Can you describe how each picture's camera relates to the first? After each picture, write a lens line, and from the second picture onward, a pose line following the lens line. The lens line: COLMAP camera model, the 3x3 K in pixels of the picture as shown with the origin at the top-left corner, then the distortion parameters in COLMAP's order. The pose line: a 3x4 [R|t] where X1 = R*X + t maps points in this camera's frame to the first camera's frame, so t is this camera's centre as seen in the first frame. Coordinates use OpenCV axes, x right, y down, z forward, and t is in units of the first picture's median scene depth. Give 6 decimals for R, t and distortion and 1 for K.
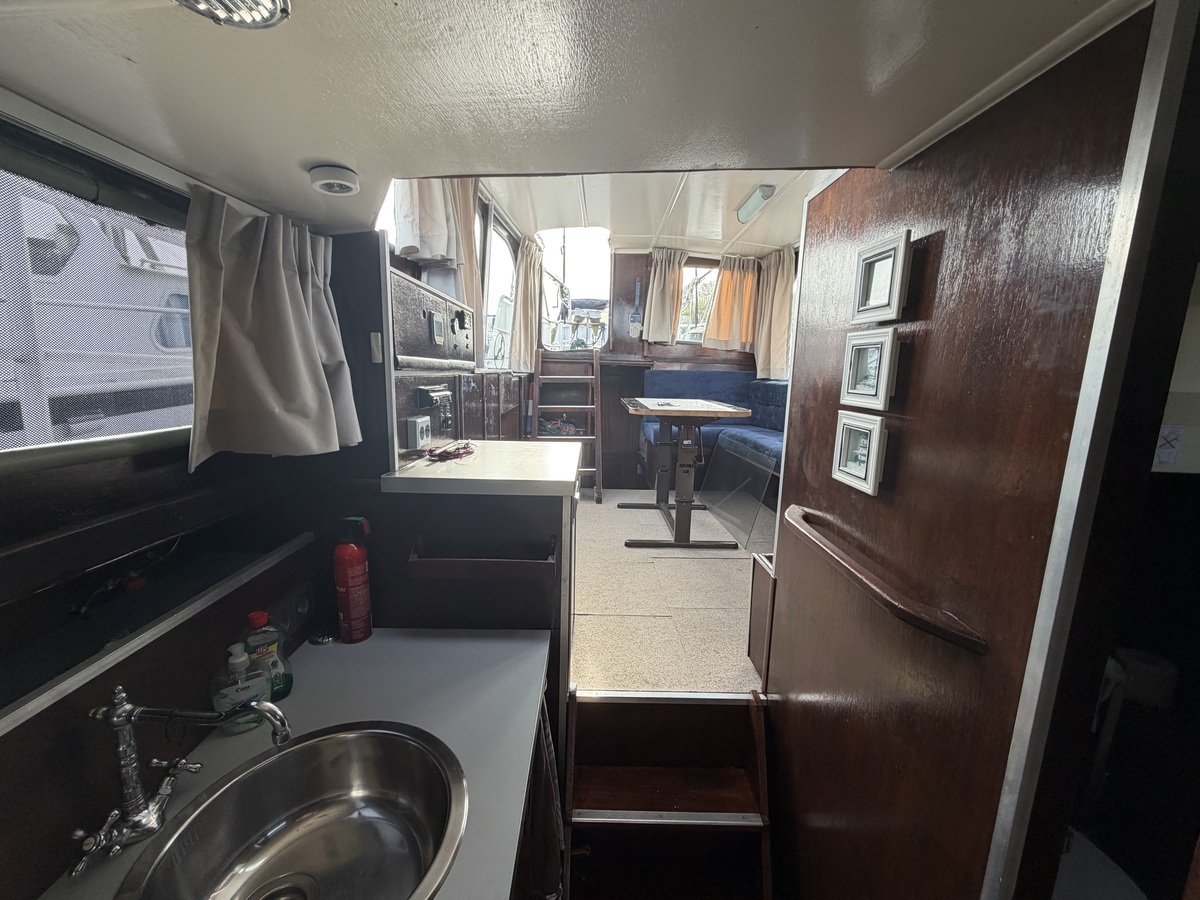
lens RADIAL K [[472.7, 0, 600.3], [0, 472.7, 447.5], [0, 0, 1]] dist [-0.000709, -0.000601]
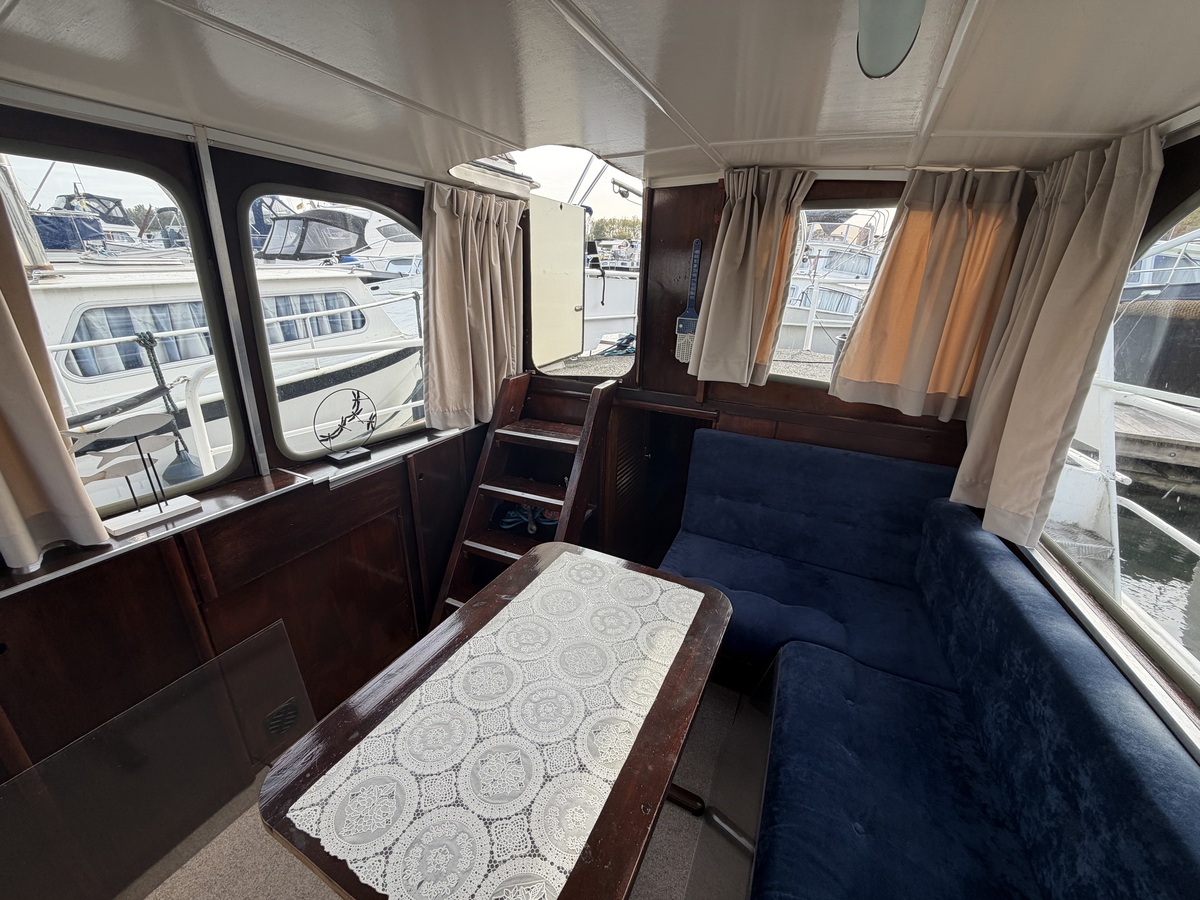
lens RADIAL K [[472.7, 0, 595.6], [0, 472.7, 449.4], [0, 0, 1]] dist [-0.000709, -0.000601]
pose [[0.880478, 0.155483, -0.447865, 0.238484], [-0.072405, 0.977710, 0.197082, -0.241317], [0.468525, -0.141099, 0.872110, 0.514181]]
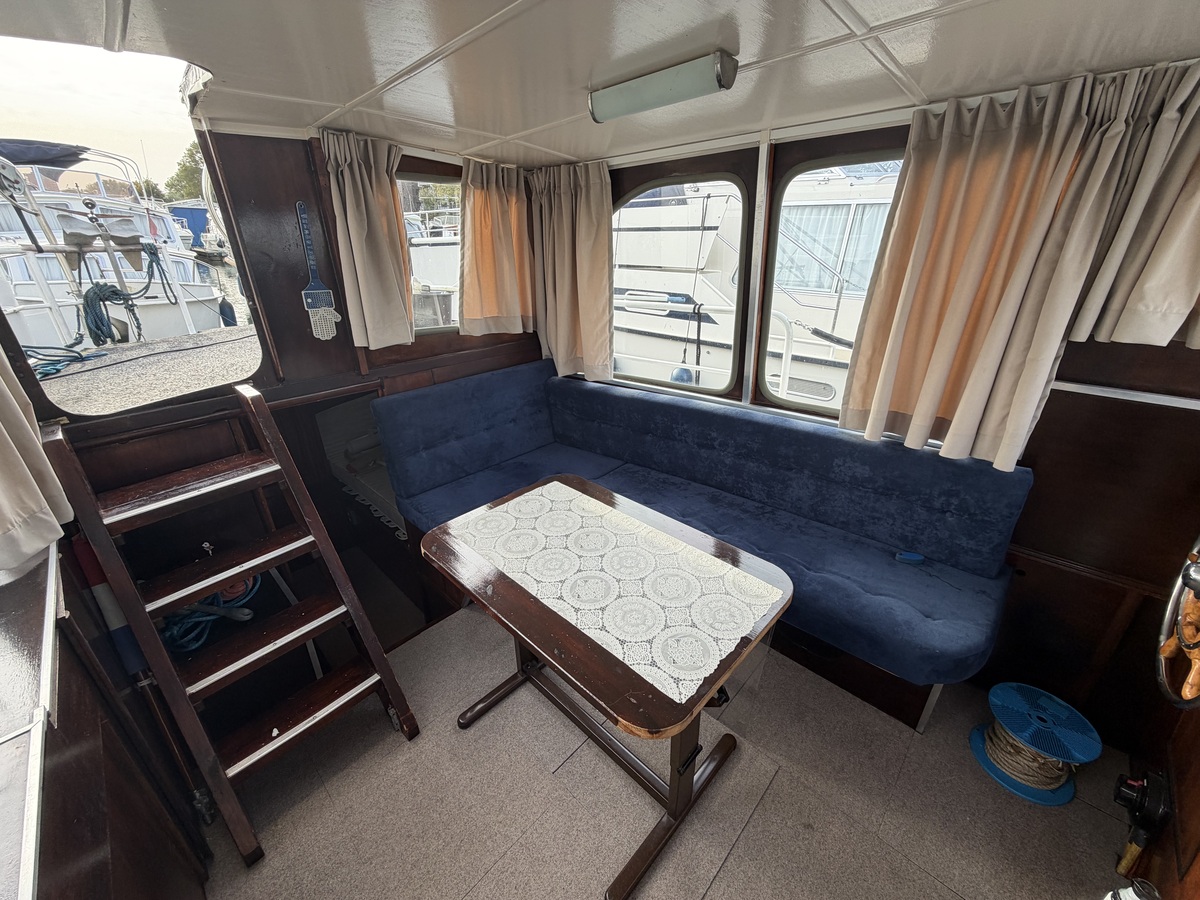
lens RADIAL K [[472.7, 0, 600.0], [0, 472.7, 449.2], [0, 0, 1]] dist [-0.000709, -0.000601]
pose [[0.706516, -0.321323, 0.630544, -0.068495], [0.145993, 0.937992, 0.314415, -0.245376], [-0.692474, -0.130084, 0.709618, 0.481713]]
